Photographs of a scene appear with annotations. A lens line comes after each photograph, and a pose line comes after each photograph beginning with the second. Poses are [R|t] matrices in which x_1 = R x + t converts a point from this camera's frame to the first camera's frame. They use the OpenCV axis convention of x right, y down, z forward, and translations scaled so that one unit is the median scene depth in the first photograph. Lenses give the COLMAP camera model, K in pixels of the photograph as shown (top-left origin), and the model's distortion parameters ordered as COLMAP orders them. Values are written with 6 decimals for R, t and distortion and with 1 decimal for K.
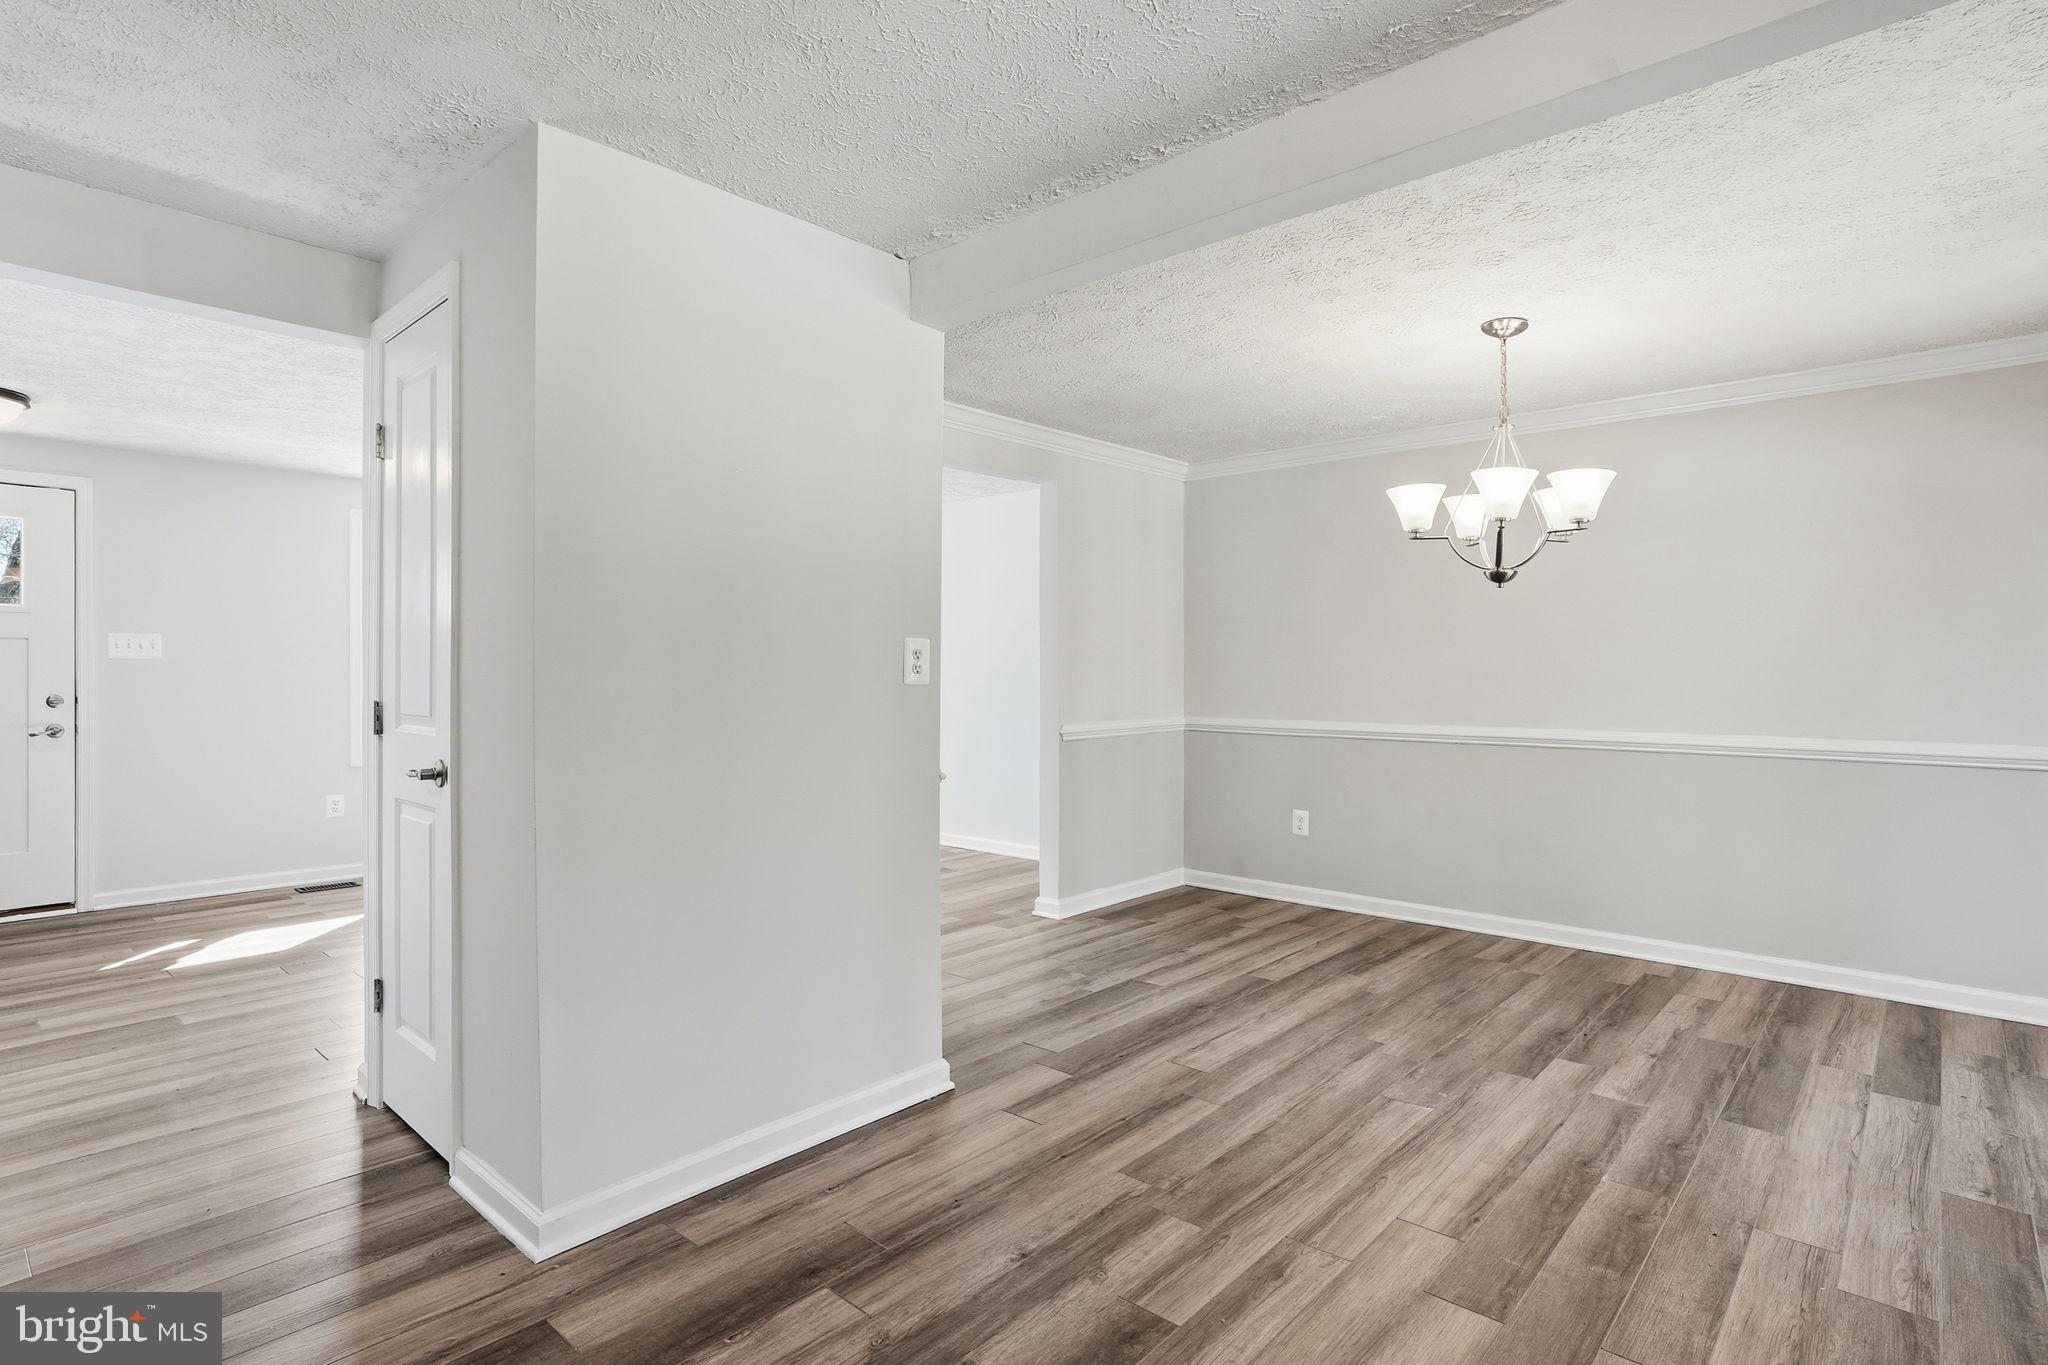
lens RADIAL K [[1042.1, 0, 1011.3], [0, 1042.1, 660.4], [0, 0, 1]] dist [-0.053813, 0.020521]
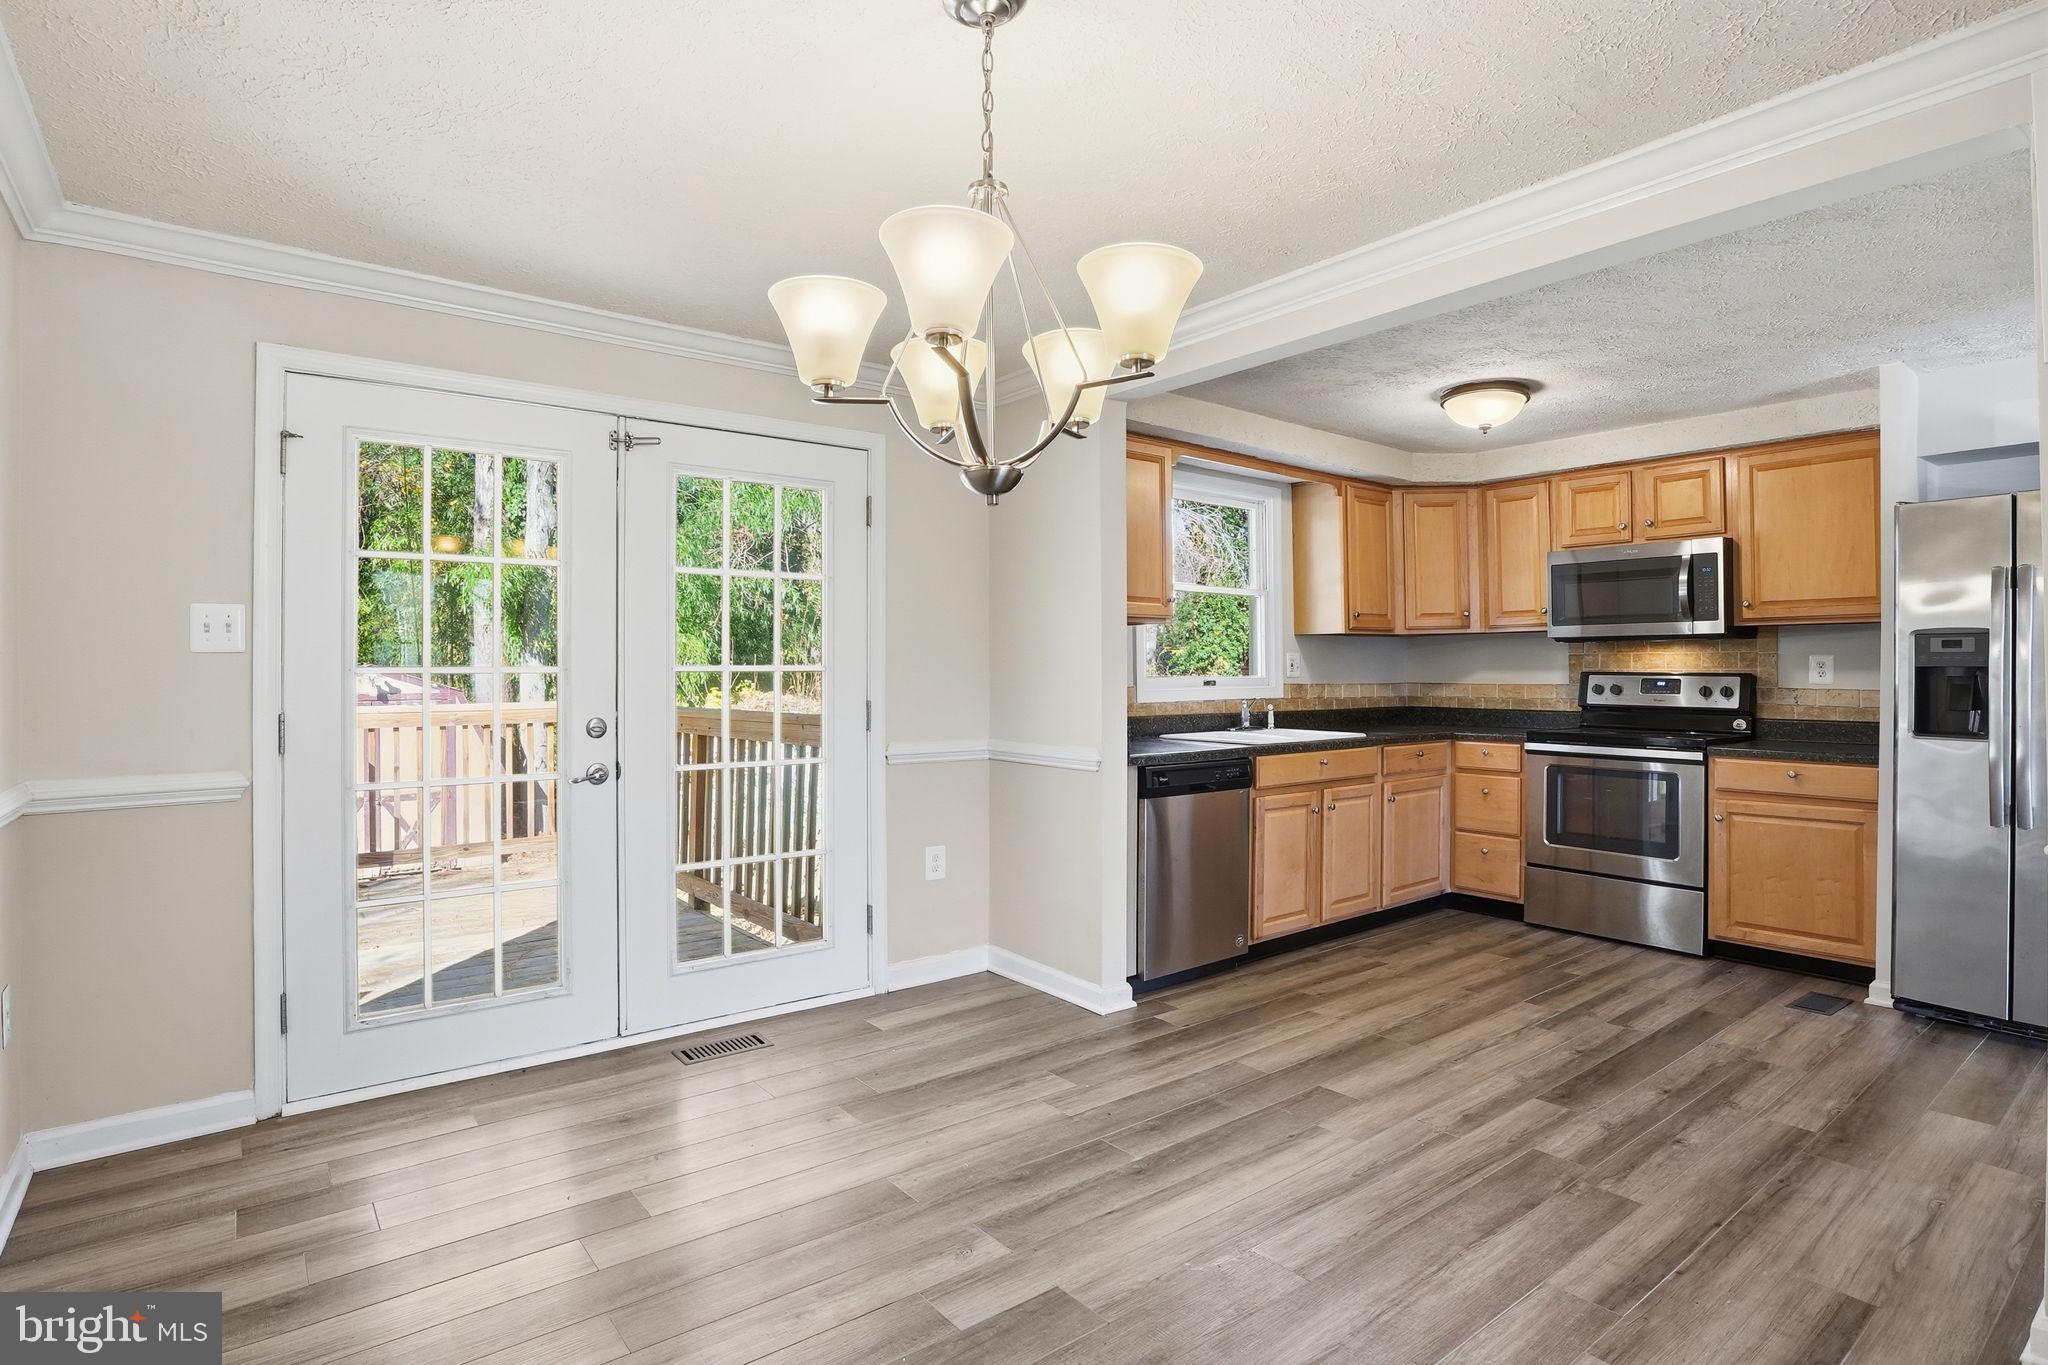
lens RADIAL K [[1042.1, 0, 1022.6], [0, 1042.1, 661.2], [0, 0, 1]] dist [-0.053813, 0.020521]
pose [[-0.986666, 0.002412, 0.162742, 0.446453], [-0.002237, 0.999595, -0.028377, 0.021189], [-0.162744, -0.028363, -0.986261, 1.766638]]
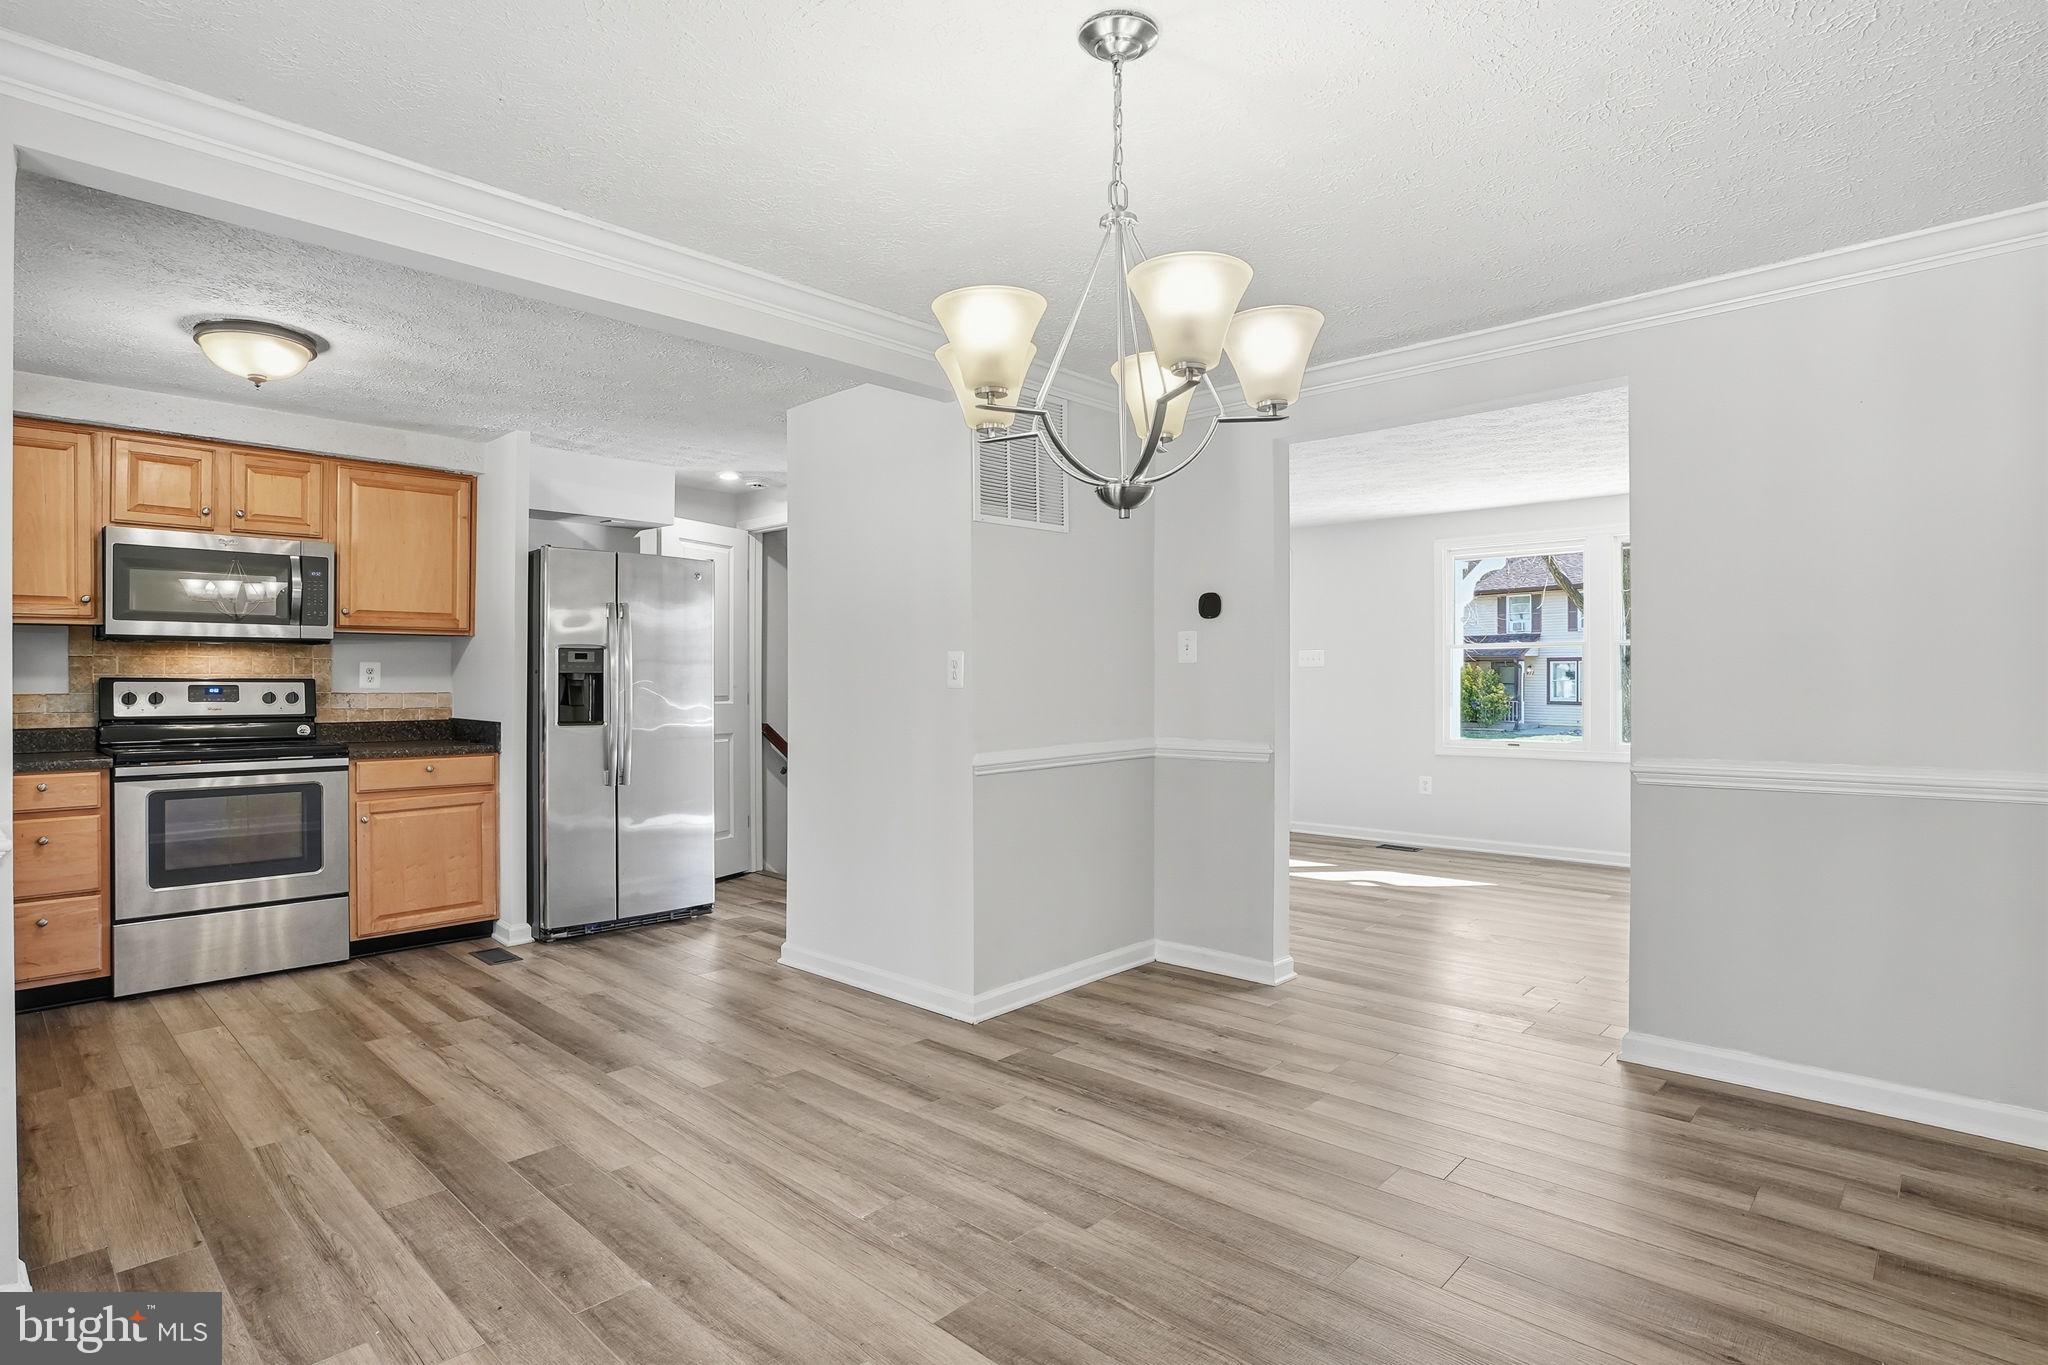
lens RADIAL K [[1042.1, 0, 1014.0], [0, 1042.1, 700.5], [0, 0, 1]] dist [-0.053813, 0.020521]
pose [[-0.016495, 0.025138, -0.999548, 1.202798], [0.017483, 0.999538, 0.024849, 0.005761], [0.999711, -0.017065, -0.016927, 1.126553]]
